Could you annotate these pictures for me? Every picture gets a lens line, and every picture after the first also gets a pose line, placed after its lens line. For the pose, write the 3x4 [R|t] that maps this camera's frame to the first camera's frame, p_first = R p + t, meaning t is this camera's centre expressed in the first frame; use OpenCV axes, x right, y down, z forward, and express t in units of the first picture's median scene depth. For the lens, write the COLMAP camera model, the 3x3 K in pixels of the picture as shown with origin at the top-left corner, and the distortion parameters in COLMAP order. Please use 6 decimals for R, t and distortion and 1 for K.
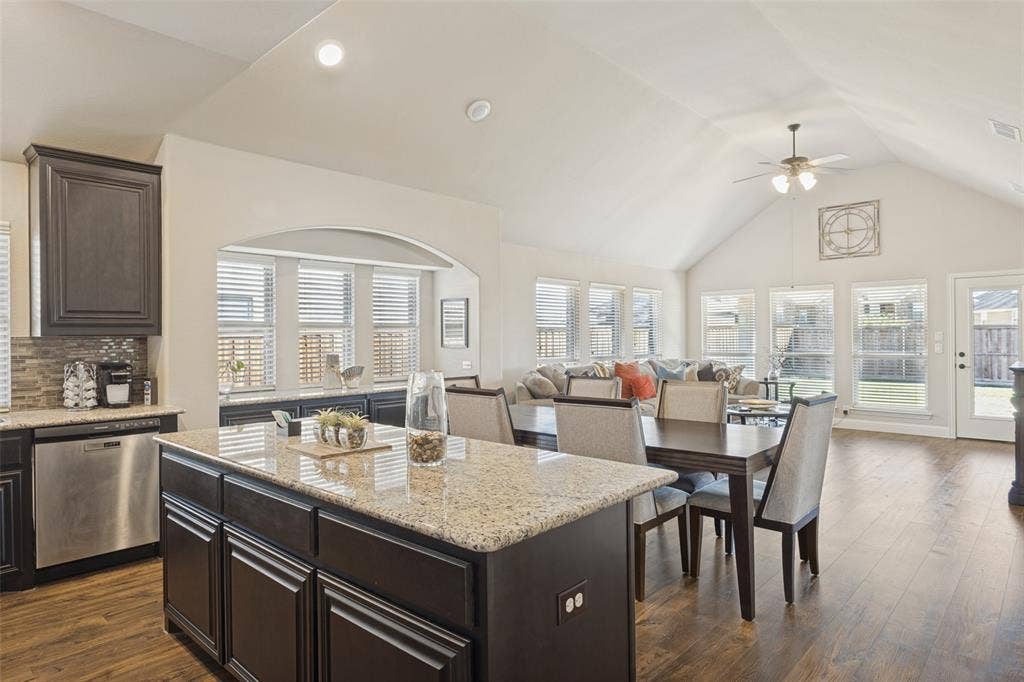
lens RADIAL K [[597.0, 0, 513.1], [0, 597.0, 346.0], [0, 0, 1]] dist [-0.012014, -0.000084]
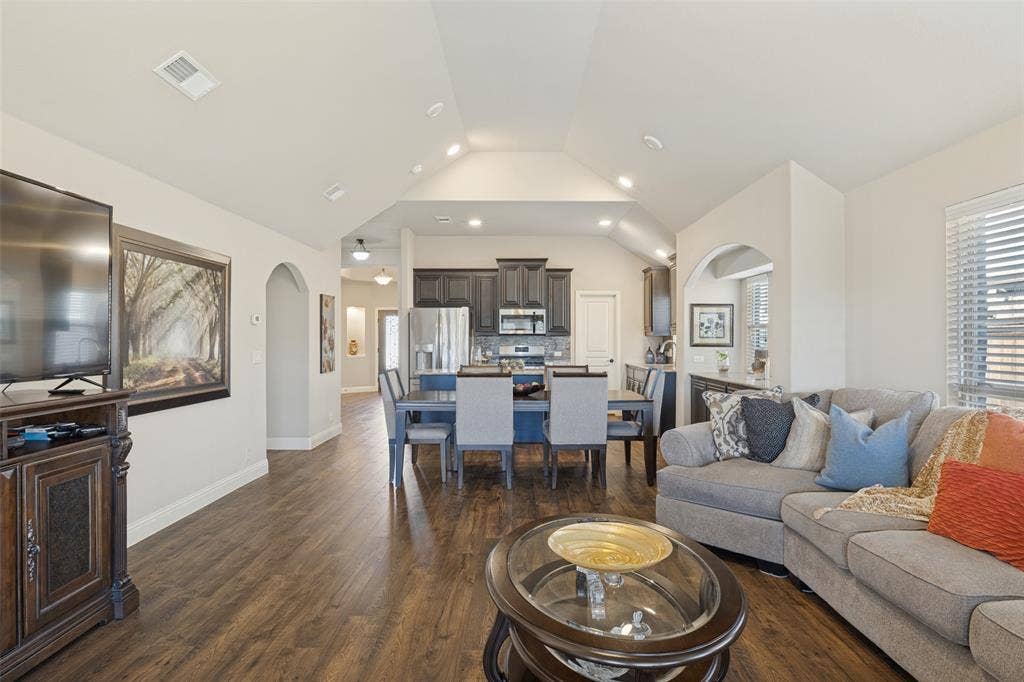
lens RADIAL K [[583.9, 0, 512.0], [0, 583.9, 341.0], [0, 0, 1]] dist [0.002648, 0.000288]
pose [[-0.750362, 0.009734, -0.660956, 1.184845], [-0.003961, 0.999807, 0.019222, -0.033323], [0.661015, 0.017041, -0.750179, 2.189216]]
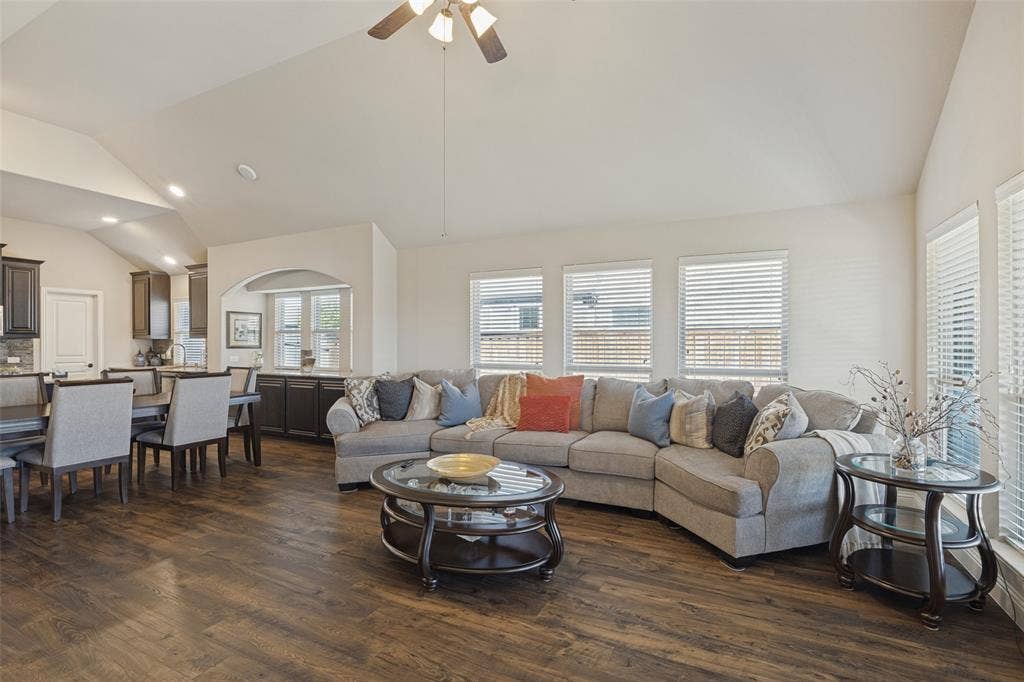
lens RADIAL K [[485.6, 0, 512.0], [0, 485.6, 341.0], [0, 0, 1]] dist [-0.004308, -0.001176]
pose [[0.247615, 0.004149, -0.968850, 1.514373], [-0.014320, 0.999897, 0.000623, -0.024569], [0.968753, 0.013720, 0.247649, 1.711521]]
